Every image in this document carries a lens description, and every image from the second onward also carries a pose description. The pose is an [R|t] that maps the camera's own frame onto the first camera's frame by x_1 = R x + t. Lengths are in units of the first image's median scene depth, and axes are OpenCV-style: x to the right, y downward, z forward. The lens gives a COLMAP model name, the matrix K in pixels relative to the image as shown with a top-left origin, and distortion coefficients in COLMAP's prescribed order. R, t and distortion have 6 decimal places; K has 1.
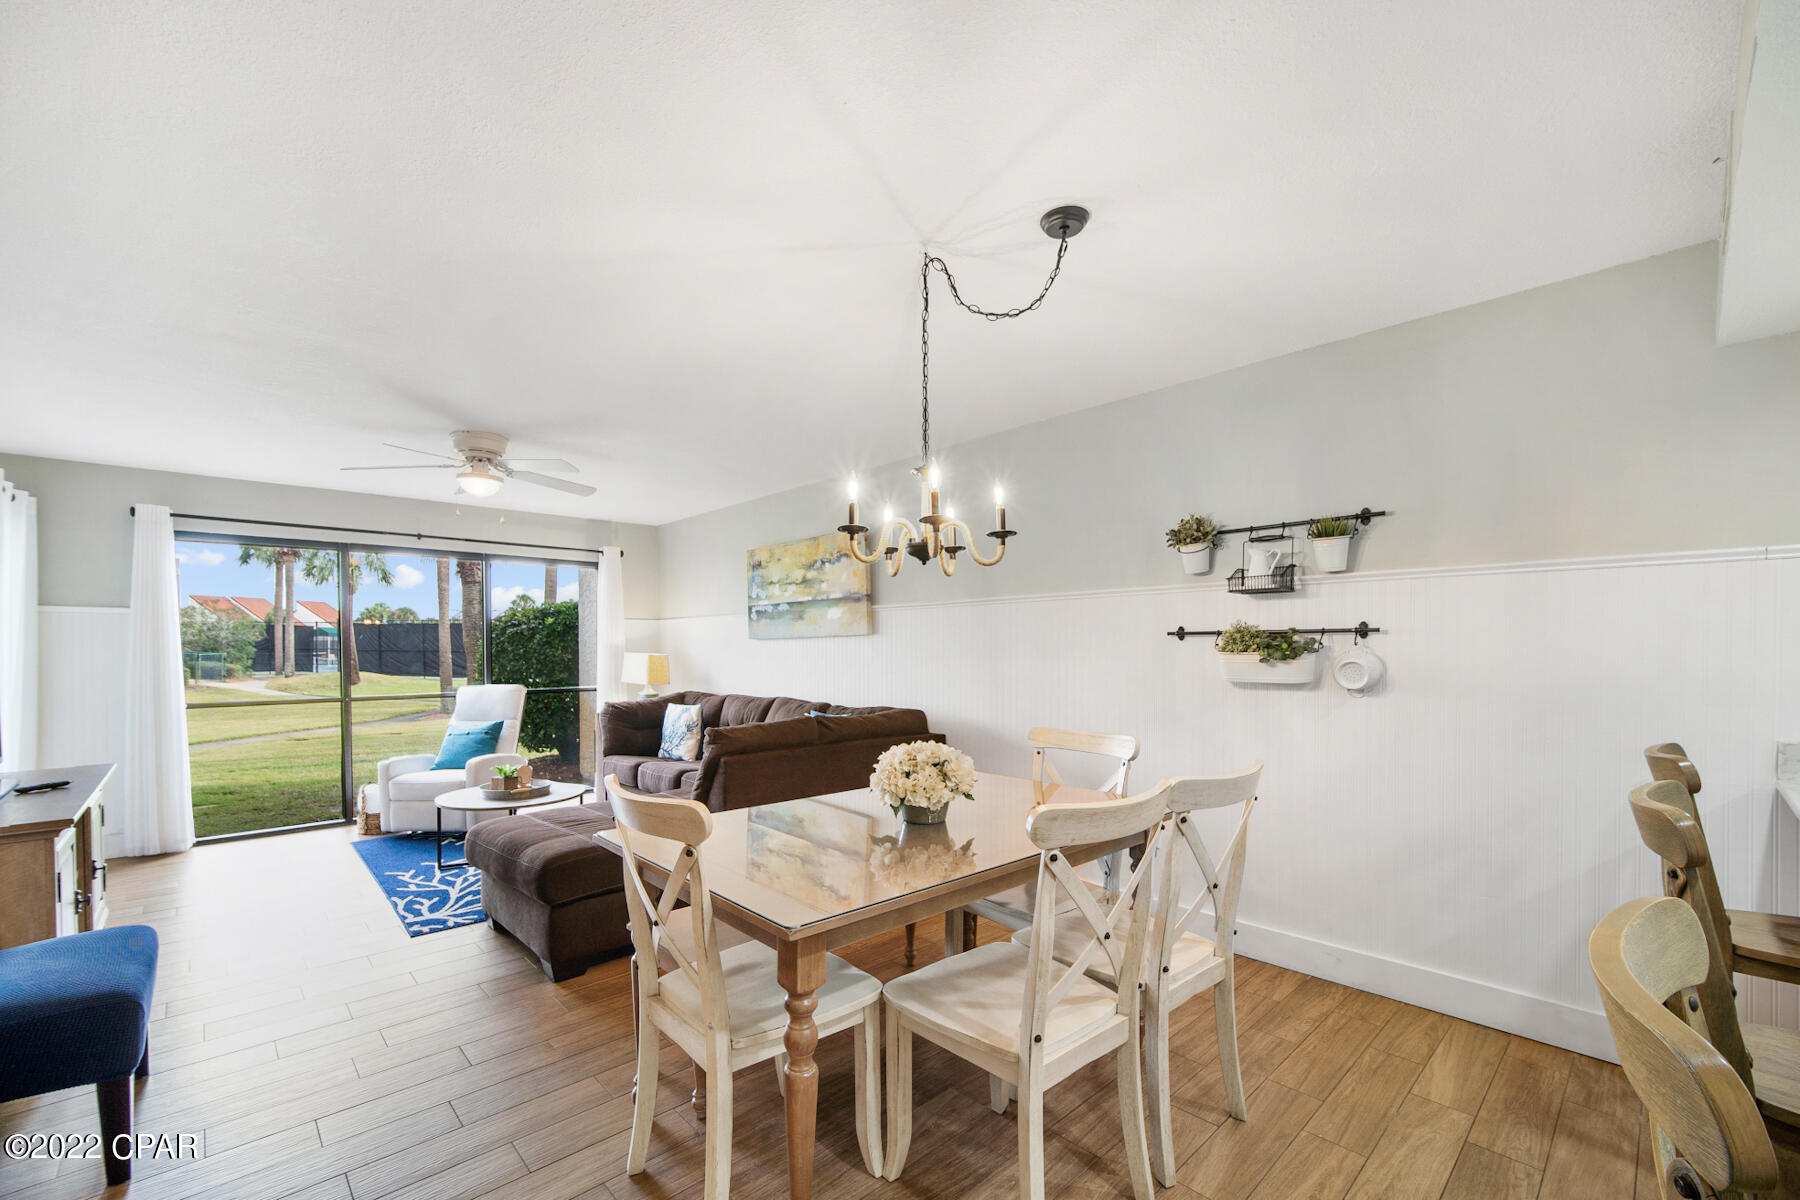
lens RADIAL K [[751.9, 0, 812.7], [0, 751.9, 635.3], [0, 0, 1]] dist [-0.004530, 0.000975]
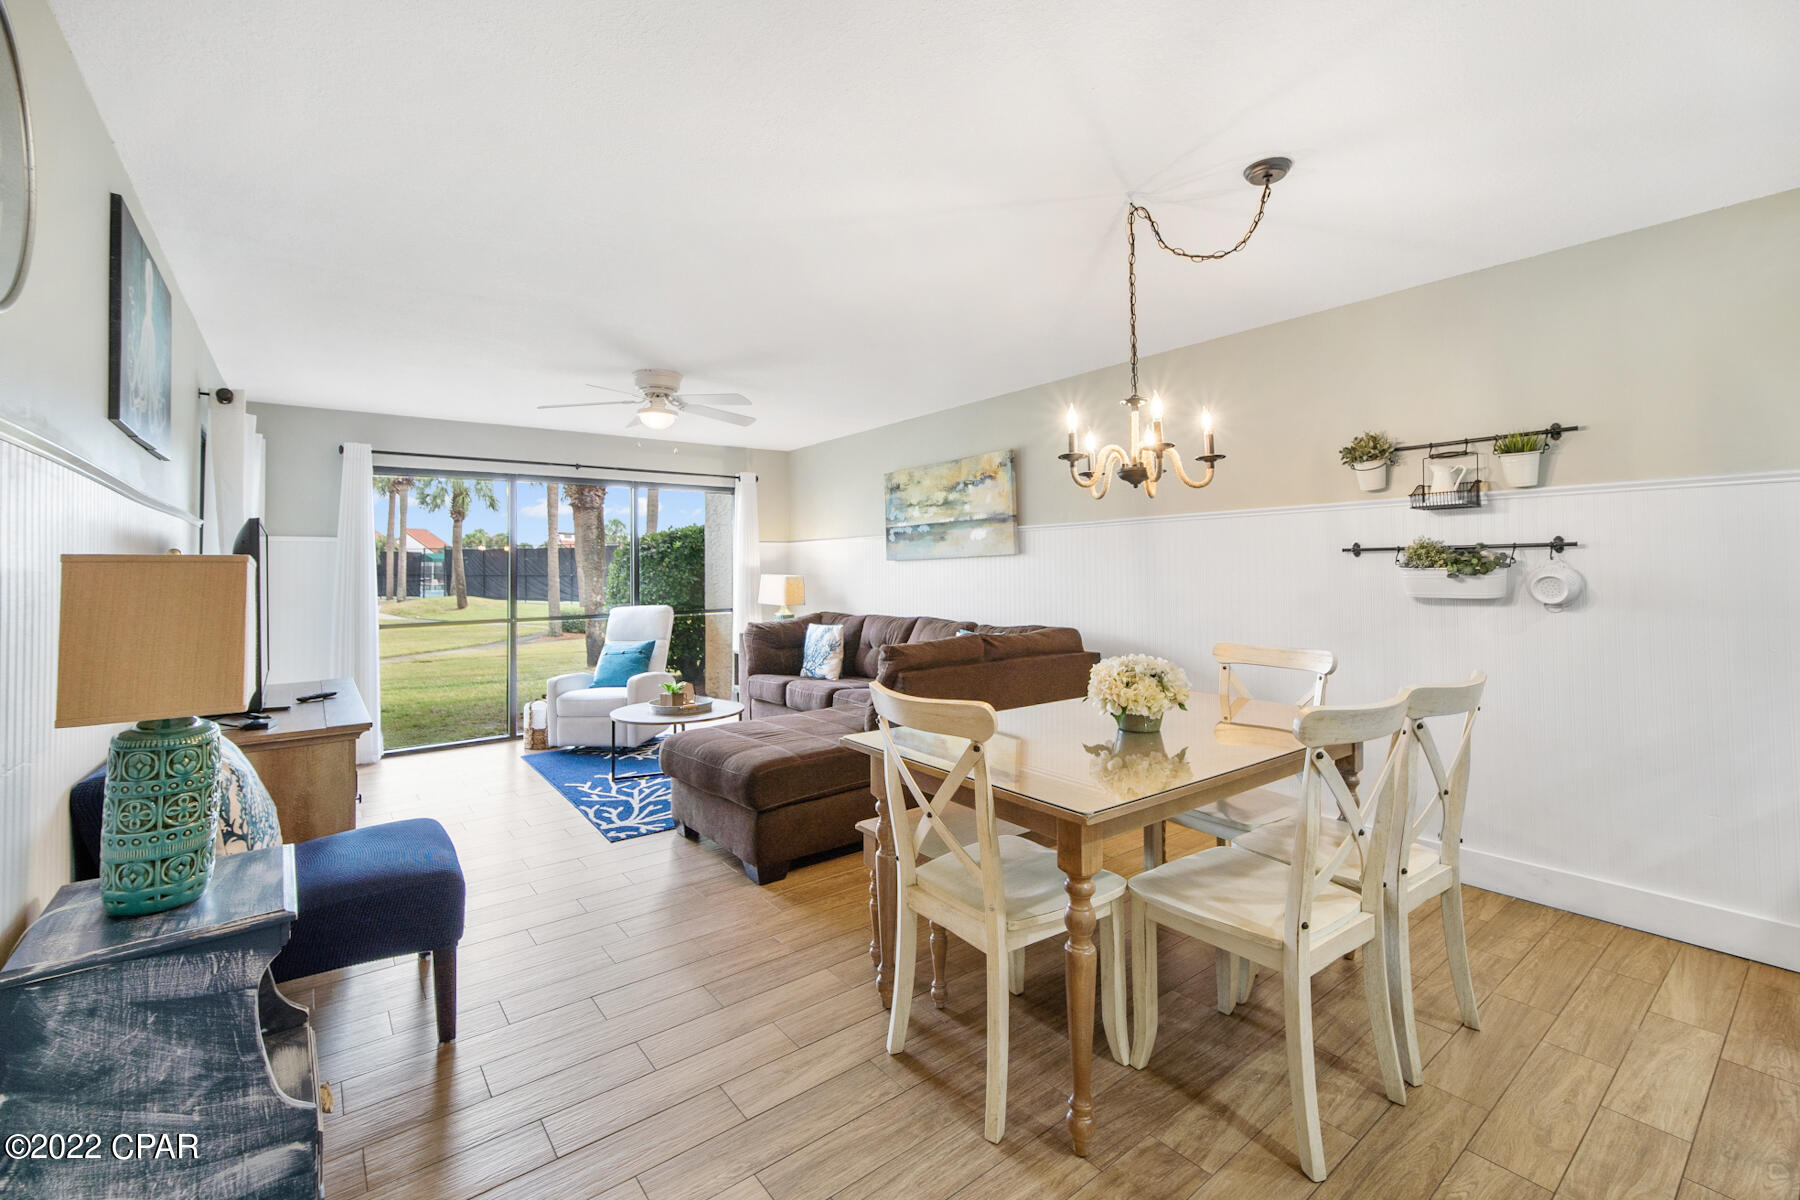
lens RADIAL K [[751.9, 0, 862.4], [0, 751.9, 524.9], [0, 0, 1]] dist [-0.004530, 0.000975]
pose [[0.996799, -0.013248, -0.078846, -0.118837], [0.009942, 0.999061, -0.042172, 0.000055], [0.079331, 0.041253, 0.995994, -0.073220]]
